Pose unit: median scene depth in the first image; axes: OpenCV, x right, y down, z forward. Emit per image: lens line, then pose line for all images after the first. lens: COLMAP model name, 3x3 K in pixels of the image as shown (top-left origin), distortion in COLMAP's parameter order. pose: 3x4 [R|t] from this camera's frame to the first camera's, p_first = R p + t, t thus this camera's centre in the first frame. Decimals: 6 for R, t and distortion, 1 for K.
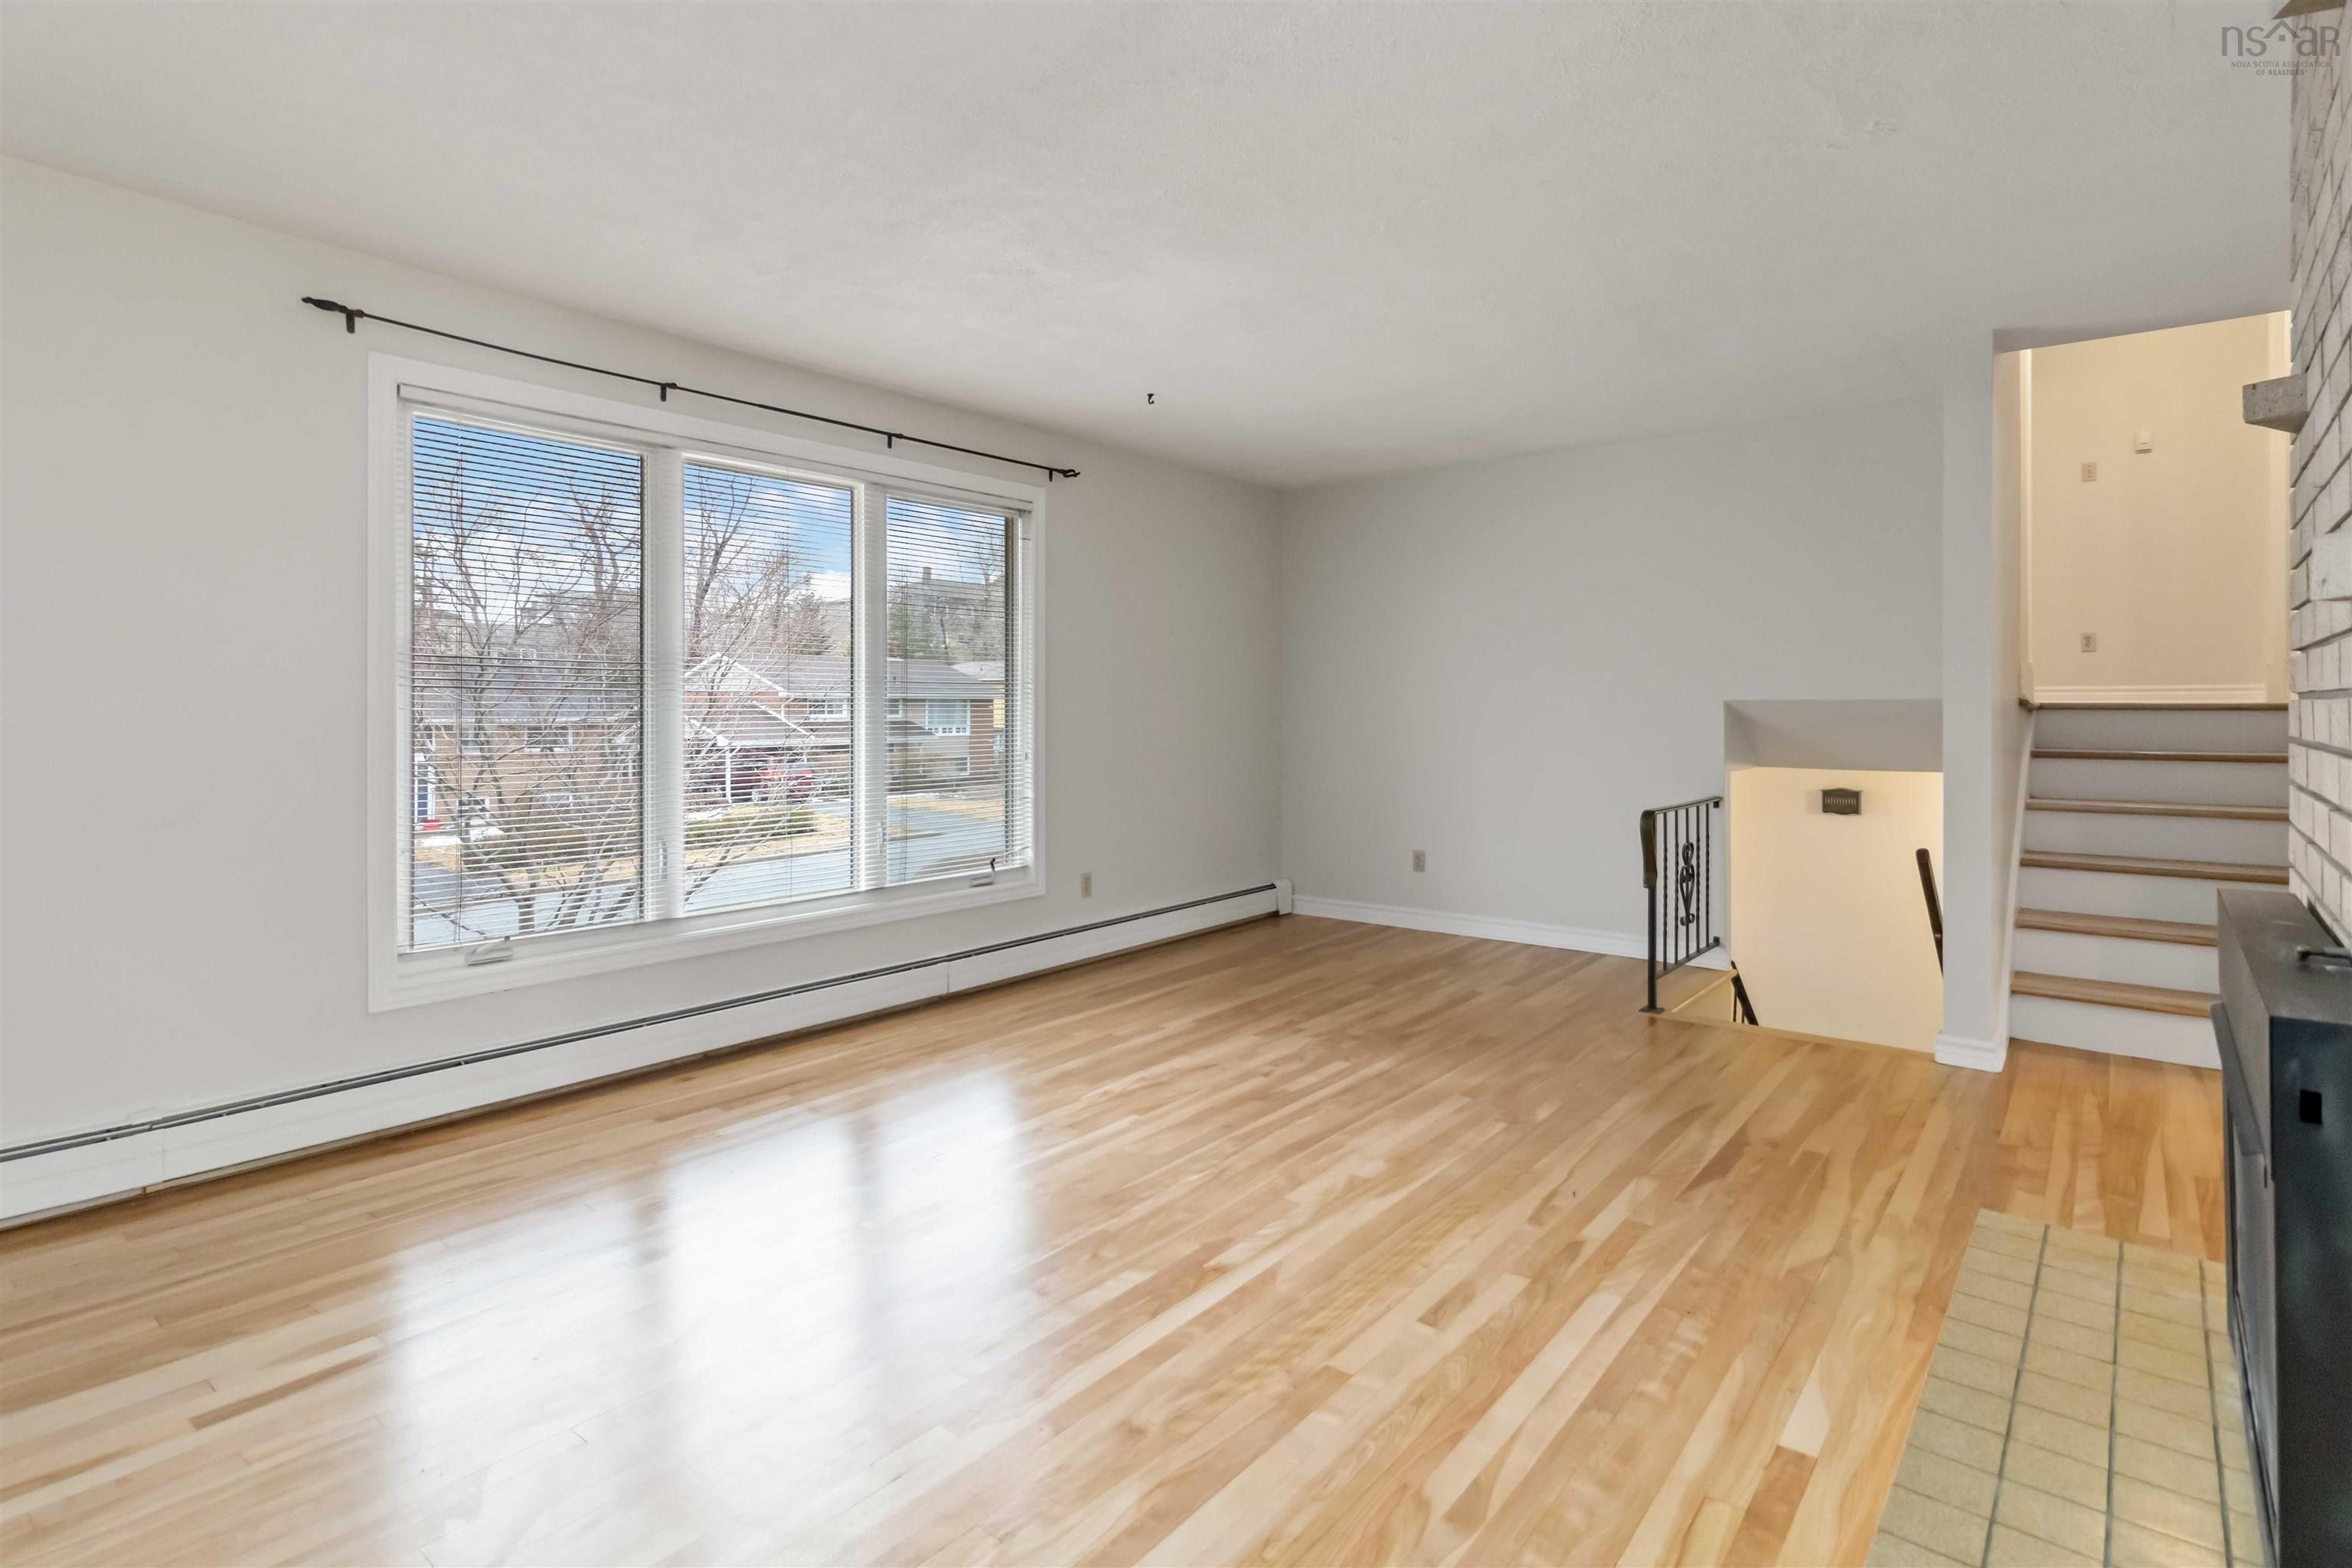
lens RADIAL K [[1179.3, 0, 1173.4], [0, 1179.3, 706.4], [0, 0, 1]] dist [0.004734, 0.000892]
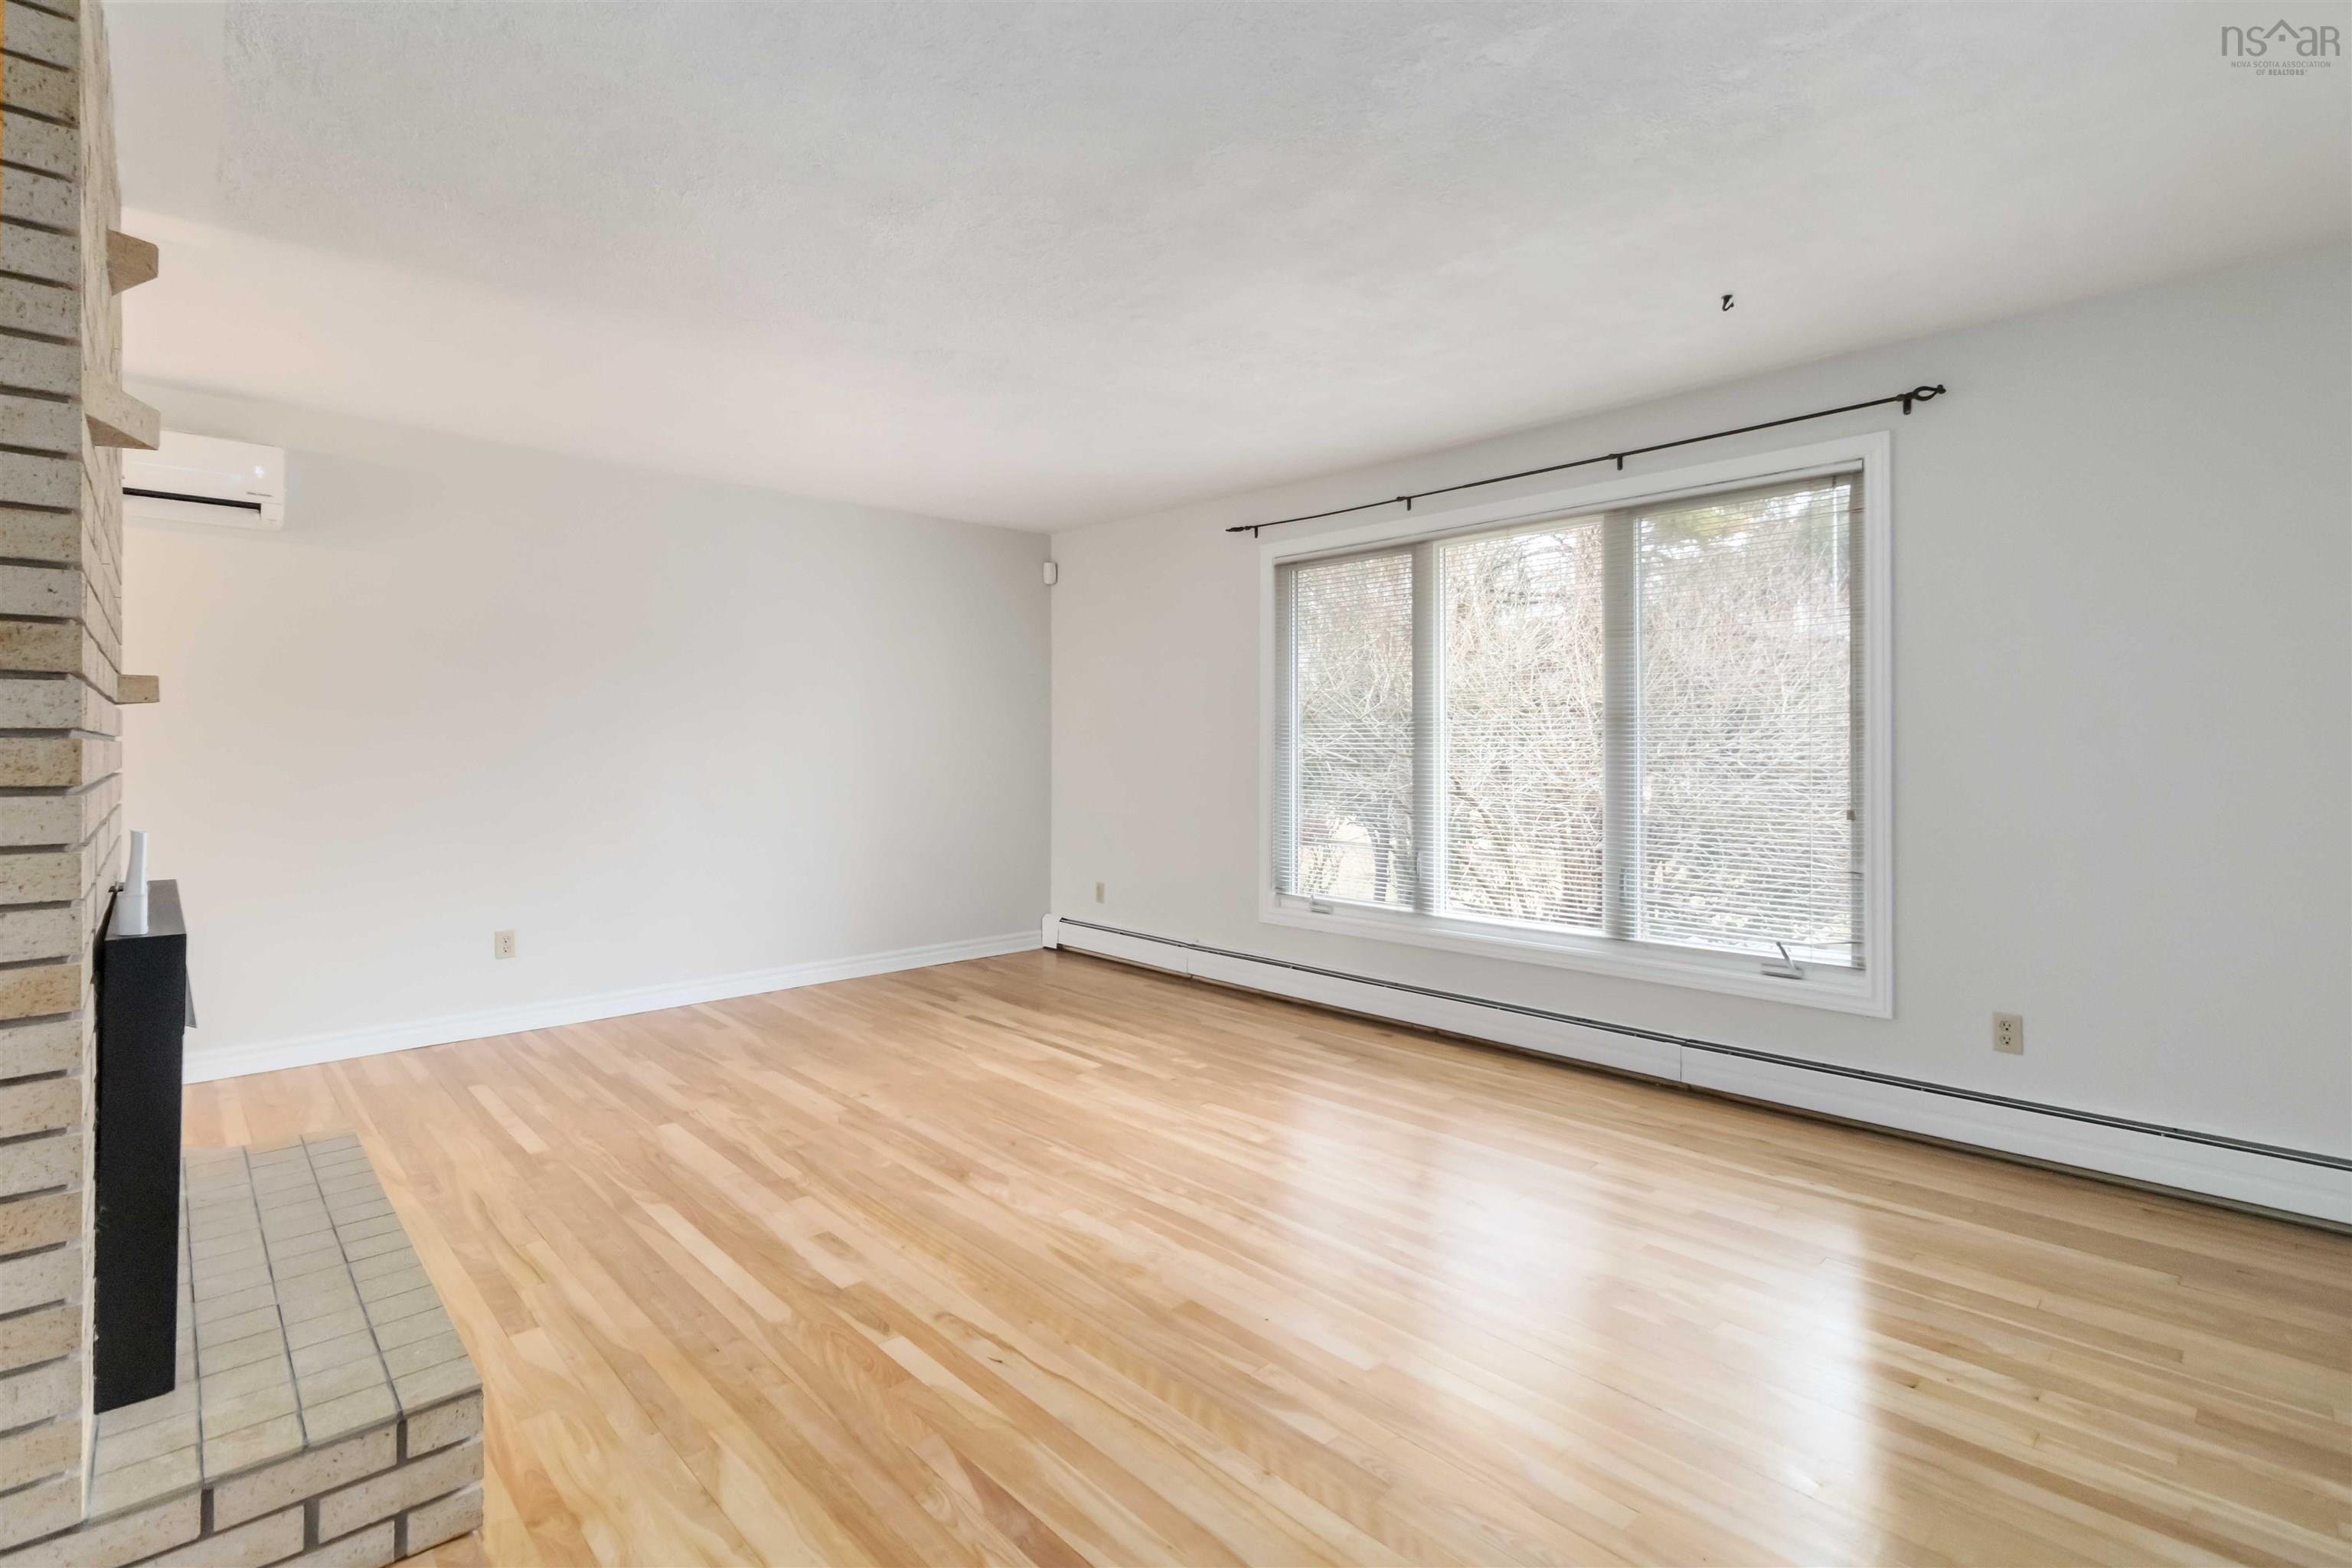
lens RADIAL K [[1094.0, 0, 1179.7], [0, 1094.0, 733.3], [0, 0, 1]] dist [0.003807, 0.001184]
pose [[-0.134696, -0.012957, -0.990802, 1.061852], [0.002978, 0.999905, -0.013481, 0.001385], [0.990882, -0.004766, -0.134645, 1.226540]]
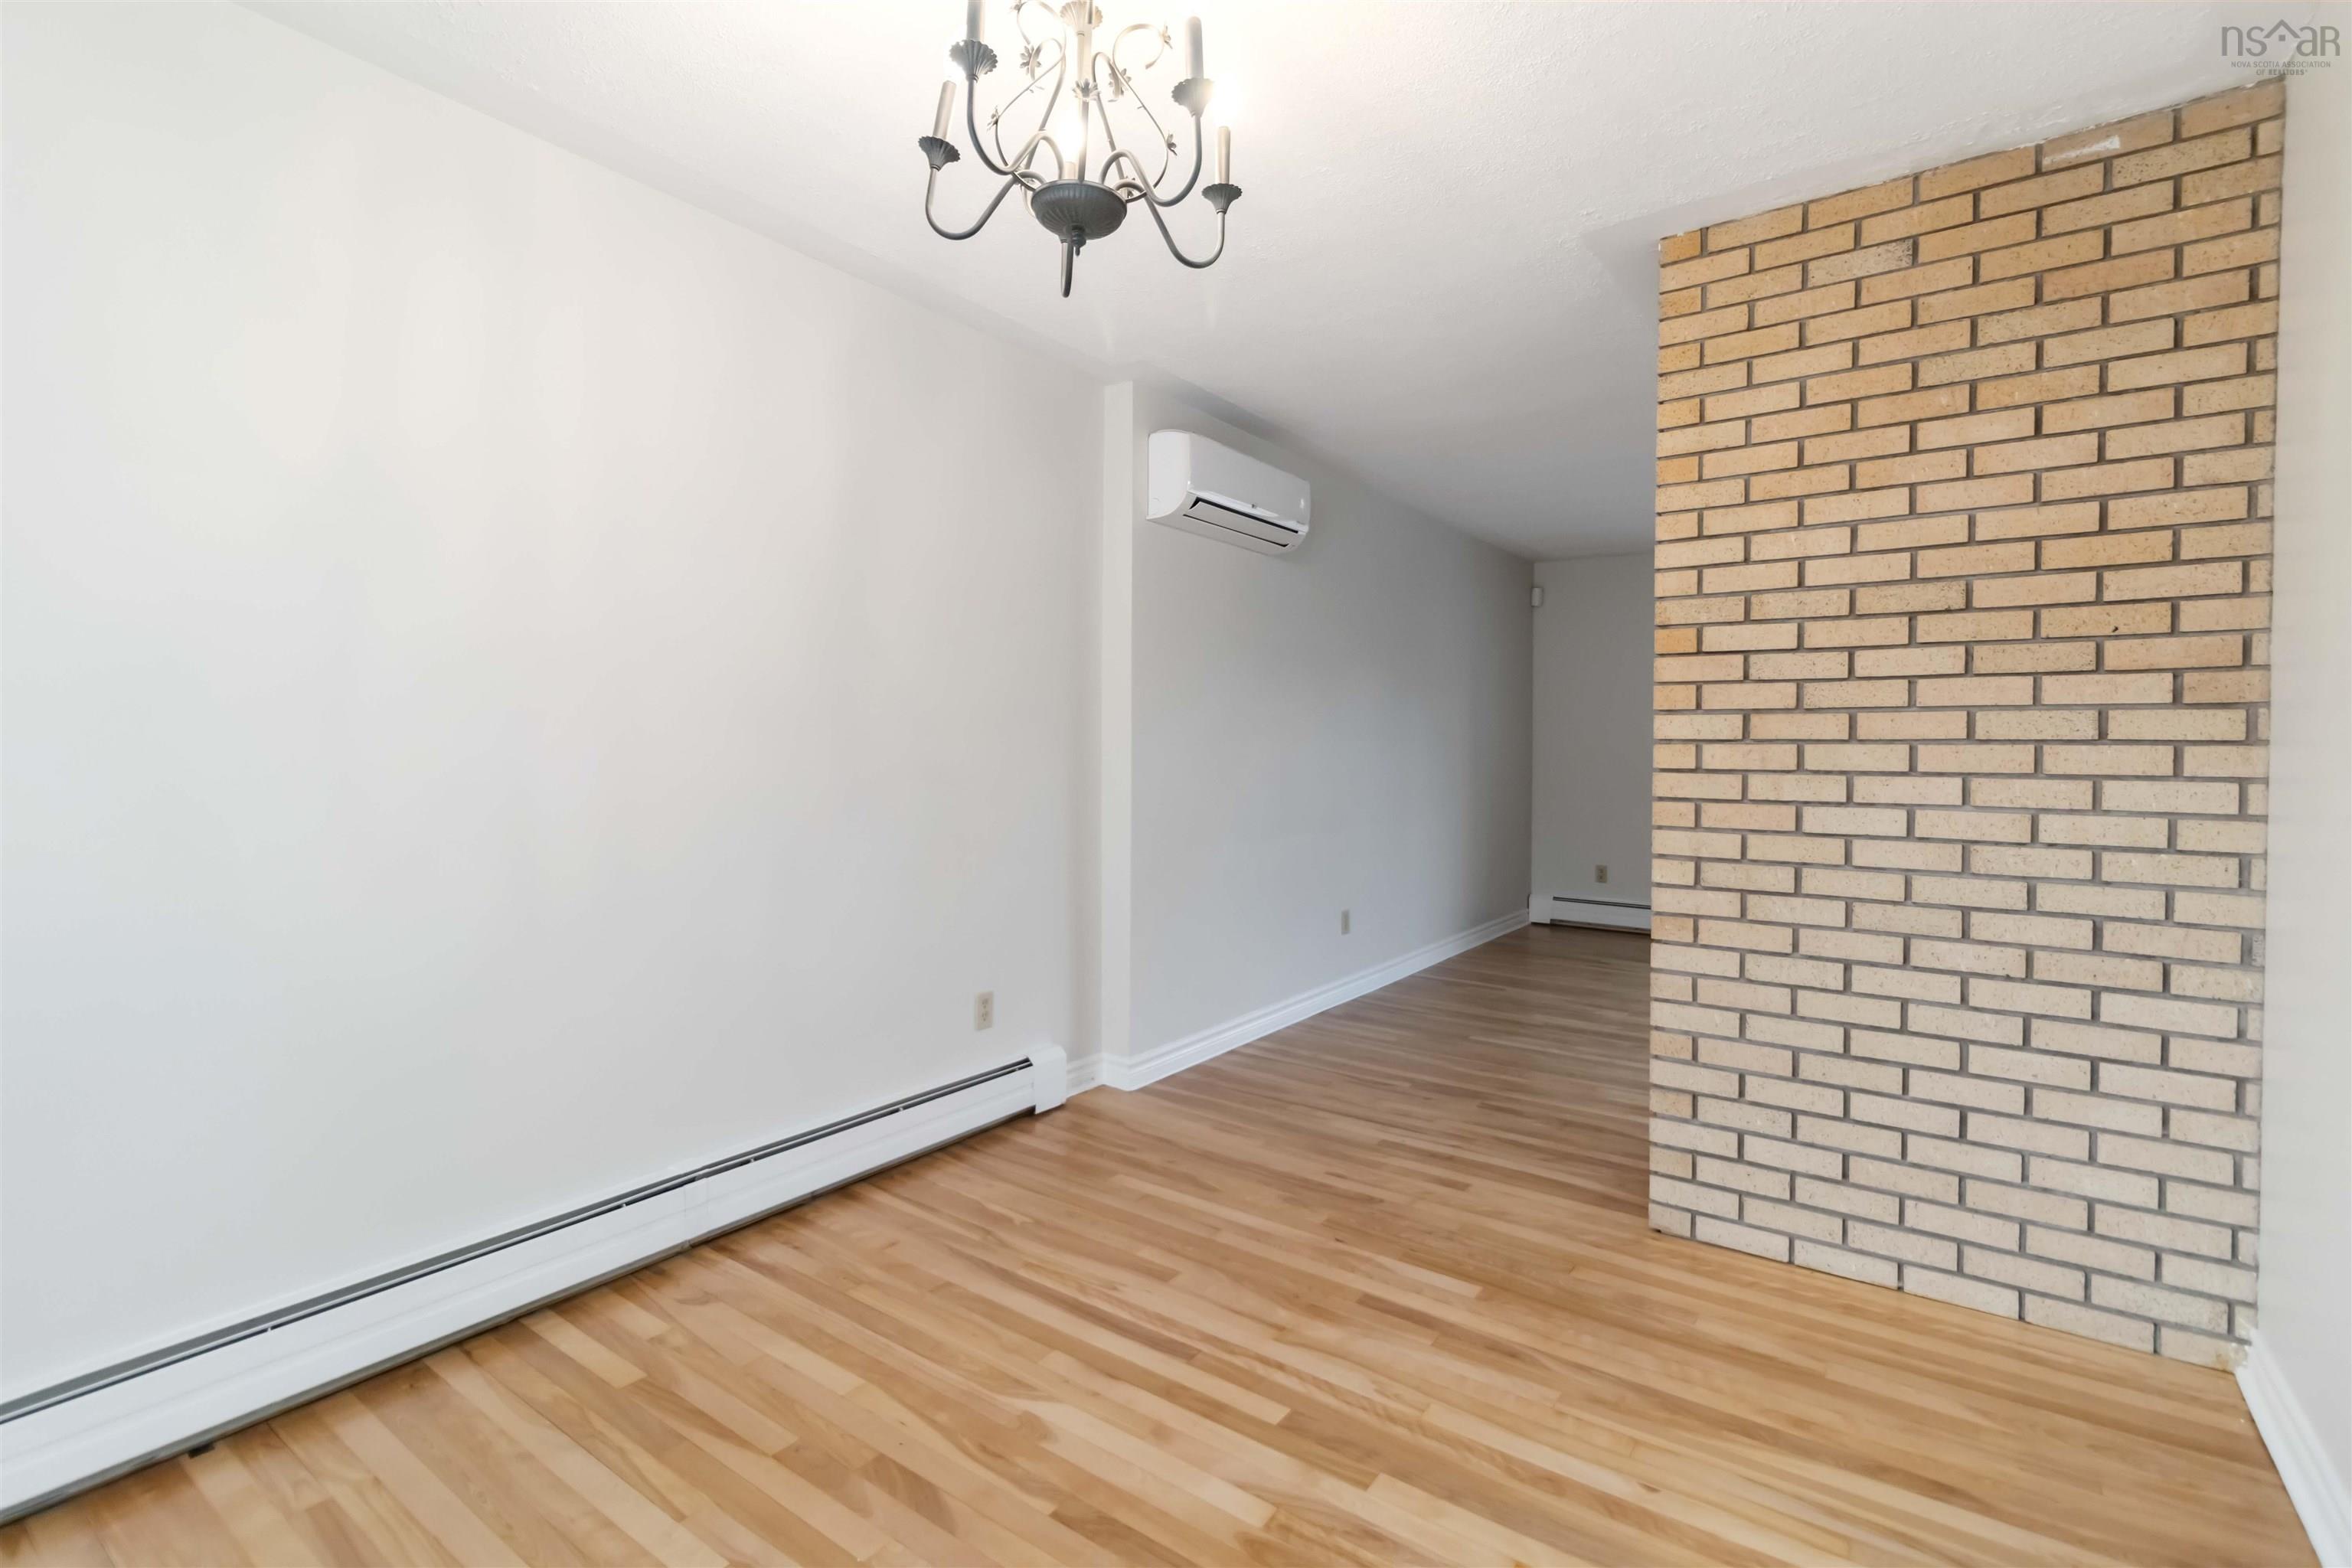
lens RADIAL K [[1086.0, 0, 1182.7], [0, 1086.0, 761.6], [0, 0, 1]] dist [0.005031, 0.000073]
pose [[0.063509, 0.012522, -0.997903, 1.370539], [-0.001888, 0.999921, 0.012427, -0.001668], [0.997980, 0.001095, 0.063527, -0.319841]]
